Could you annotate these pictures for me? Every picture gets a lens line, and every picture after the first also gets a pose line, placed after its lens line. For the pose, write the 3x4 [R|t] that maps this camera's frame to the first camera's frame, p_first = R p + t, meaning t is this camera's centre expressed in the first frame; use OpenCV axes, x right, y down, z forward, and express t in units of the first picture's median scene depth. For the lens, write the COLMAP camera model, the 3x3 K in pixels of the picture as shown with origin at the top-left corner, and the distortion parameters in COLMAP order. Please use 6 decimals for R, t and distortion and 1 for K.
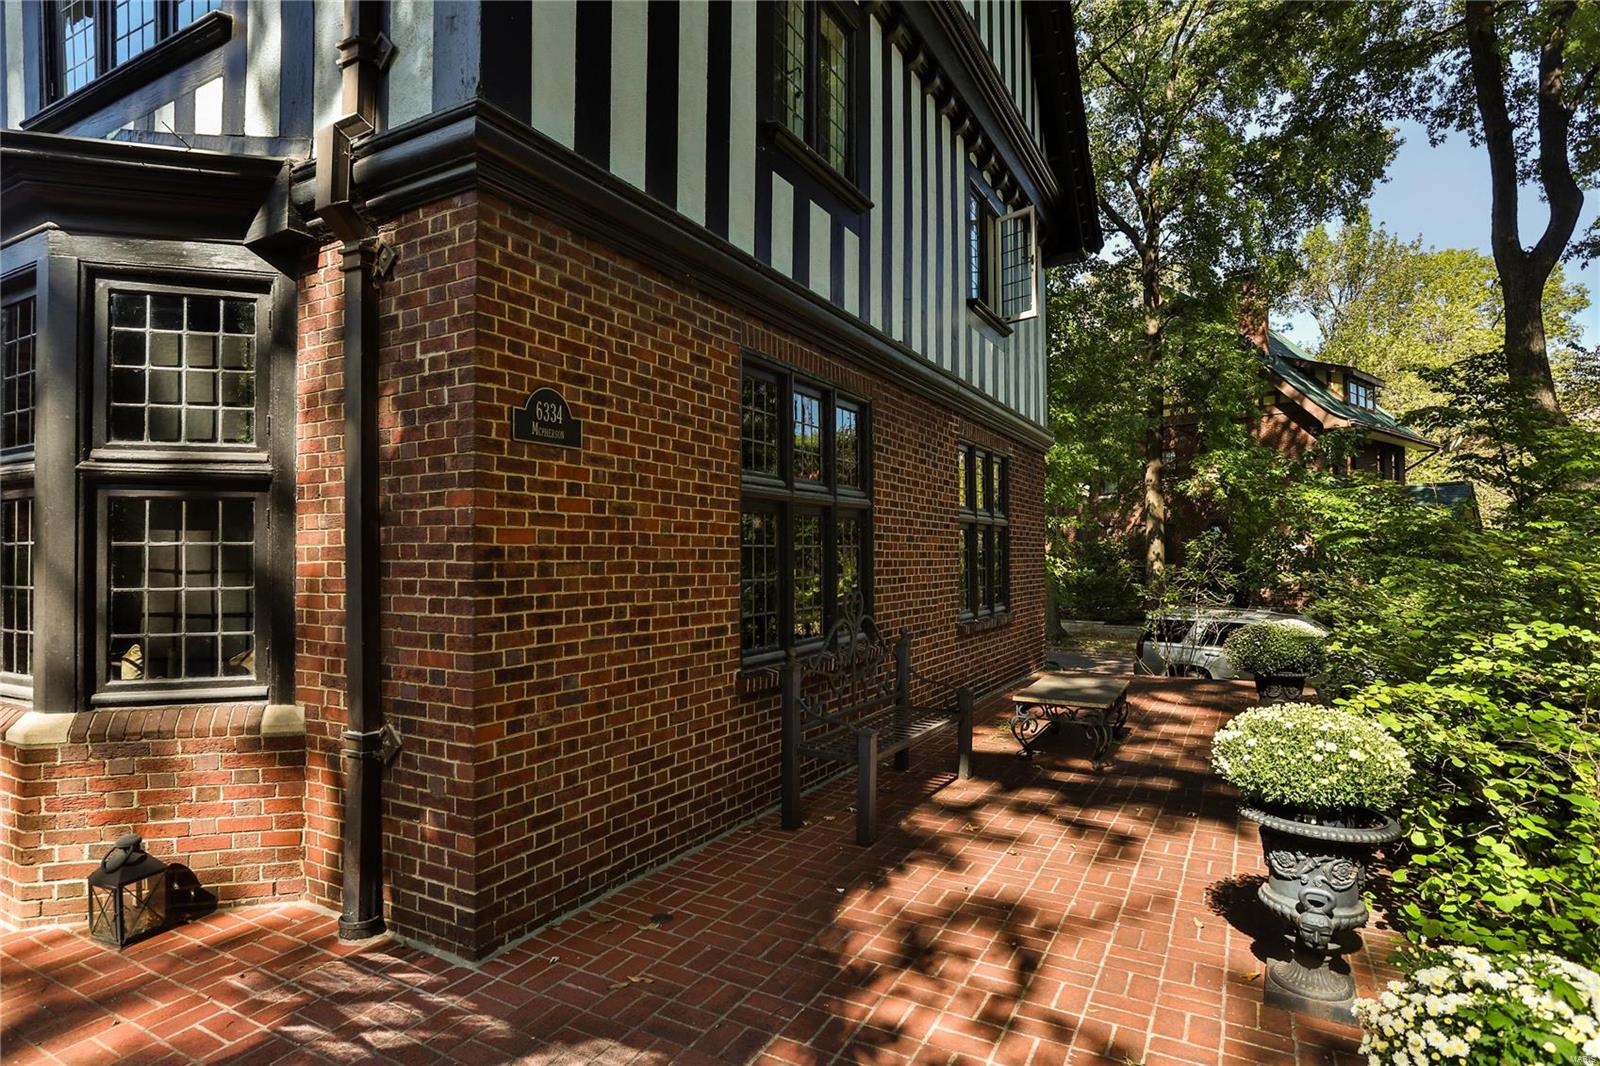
lens RADIAL K [[890.8, 0, 748.6], [0, 890.8, 534.9], [0, 0, 1]] dist [-0.043288, 0.016420]
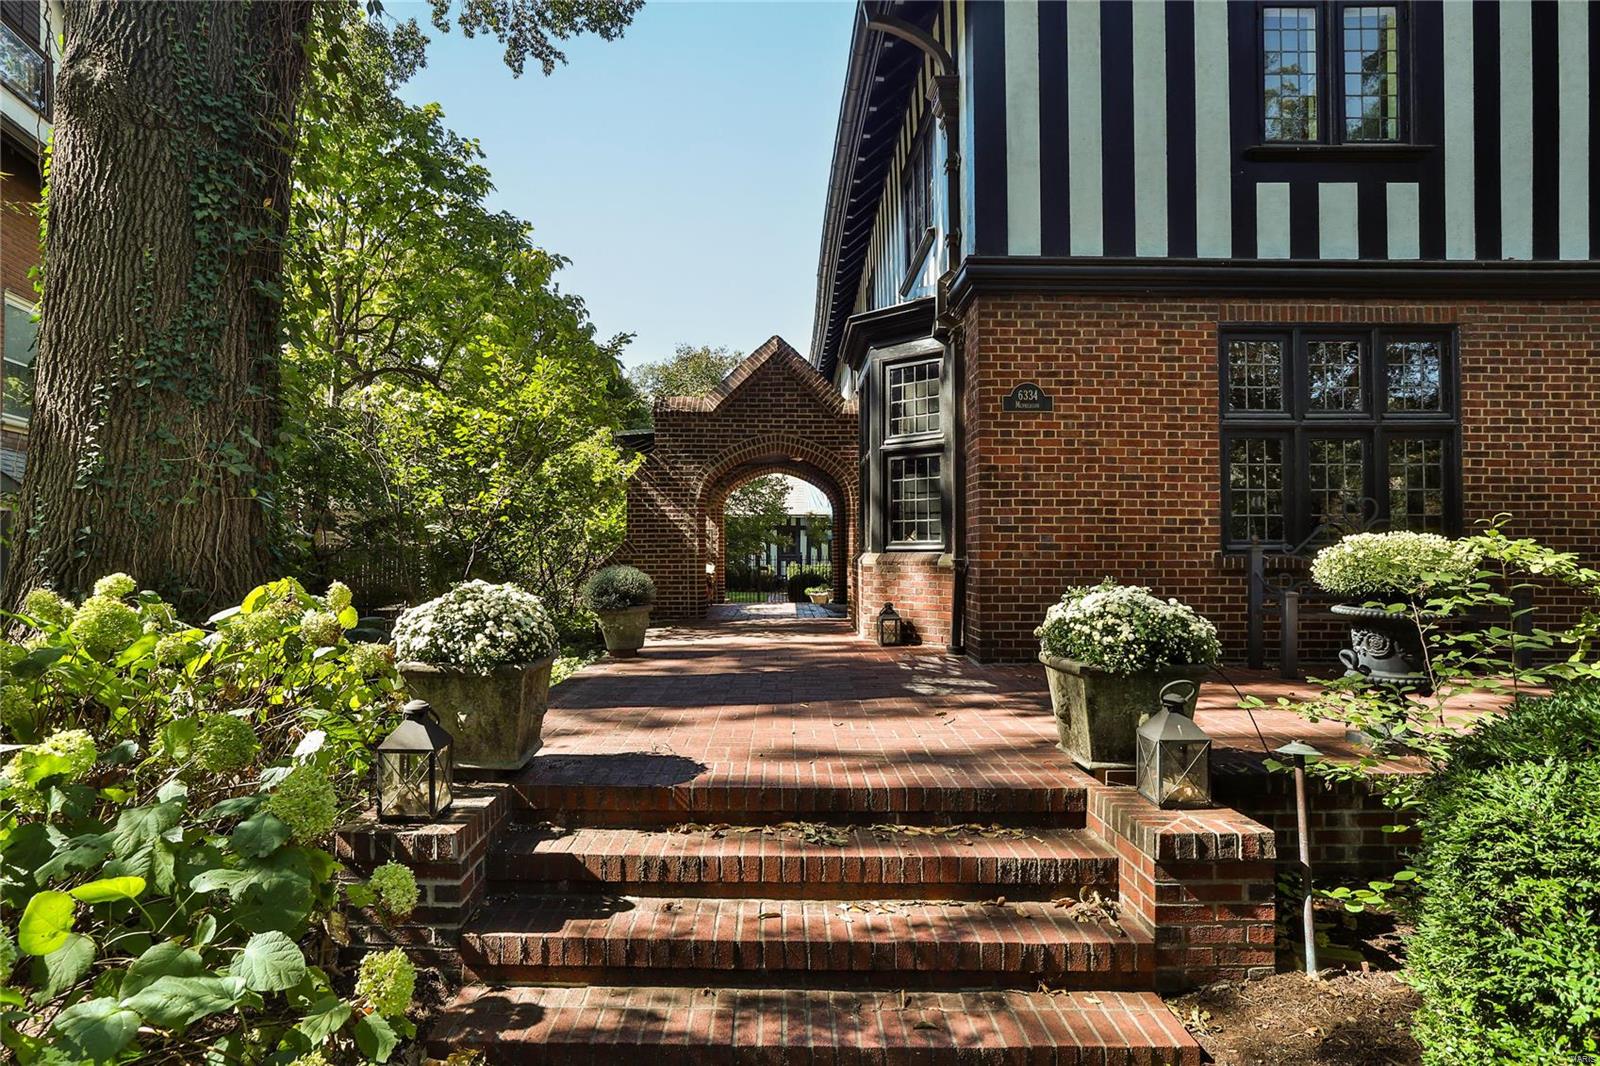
lens RADIAL K [[890.8, 0, 764.0], [0, 890.8, 530.0], [0, 0, 1]] dist [-0.043288, 0.016420]
pose [[0.478686, -0.021718, -0.877717, 1.146260], [0.010807, 0.999764, -0.018845, 0.178596], [0.877920, -0.000465, 0.478808, -0.404946]]
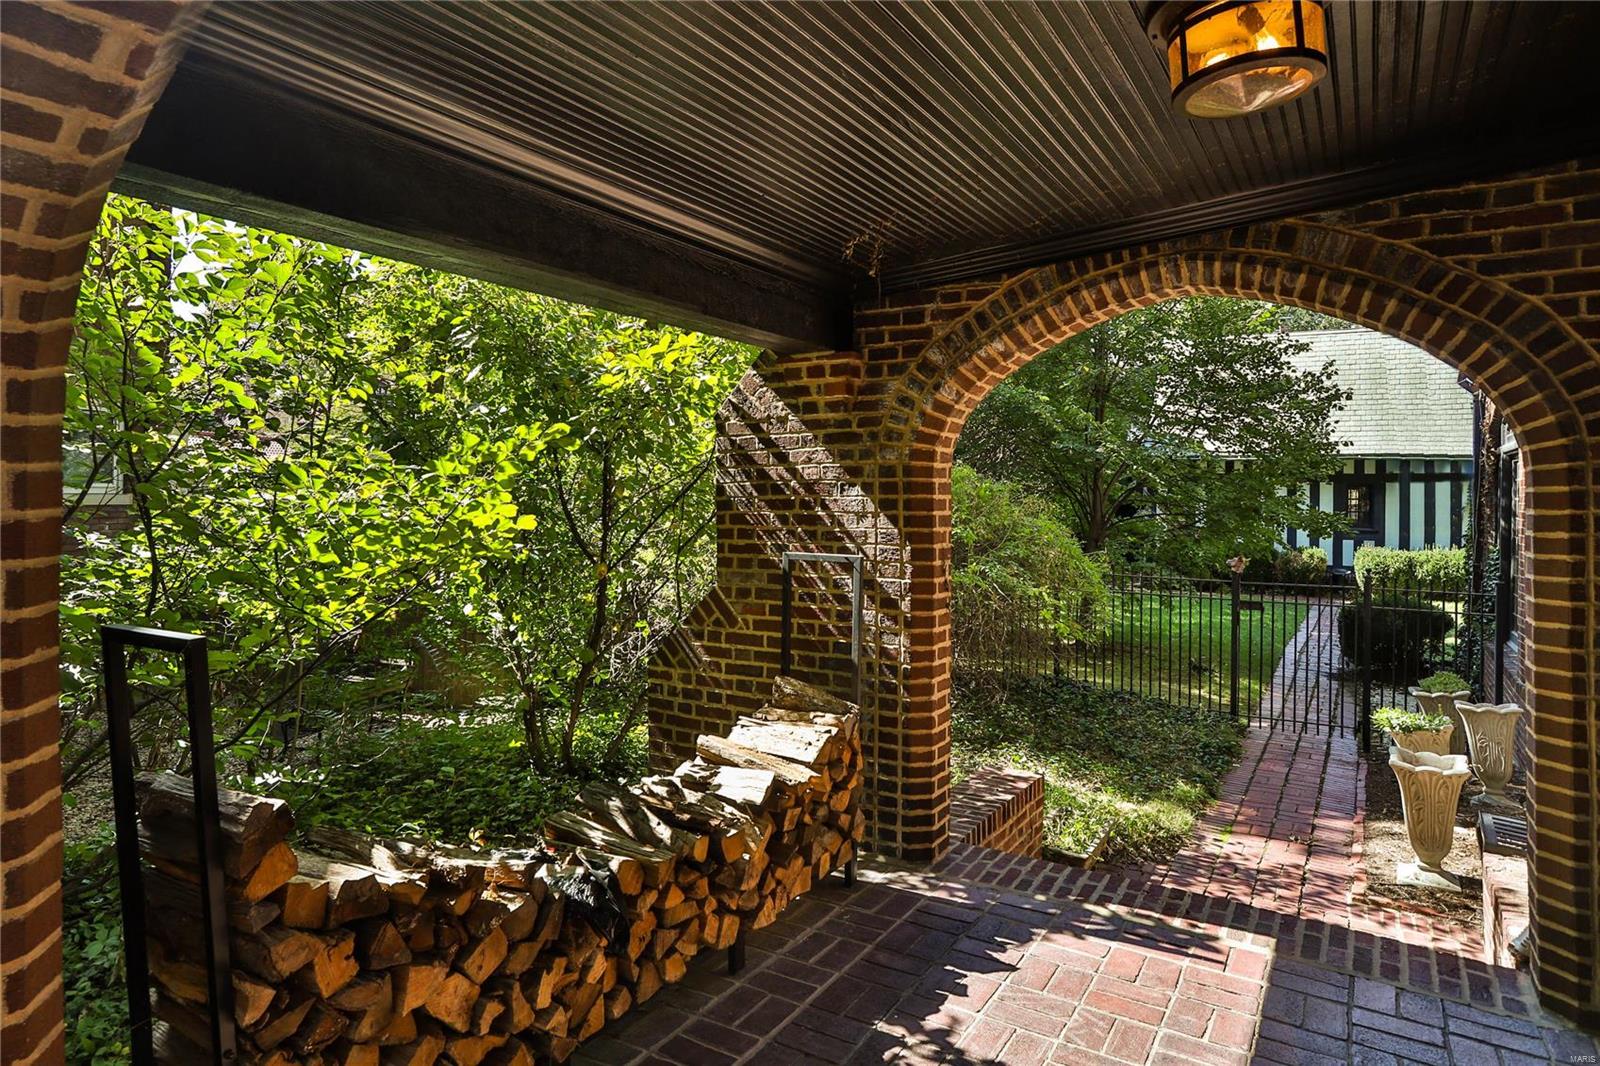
lens RADIAL K [[890.8, 0, 772.6], [0, 890.8, 489.8], [0, 0, 1]] dist [-0.043288, 0.016420]
pose [[-0.079833, 0.000916, -0.996808, -1.314120], [0.013461, 0.999909, -0.000159, 0.034027], [0.996717, -0.013430, -0.079838, 1.124365]]
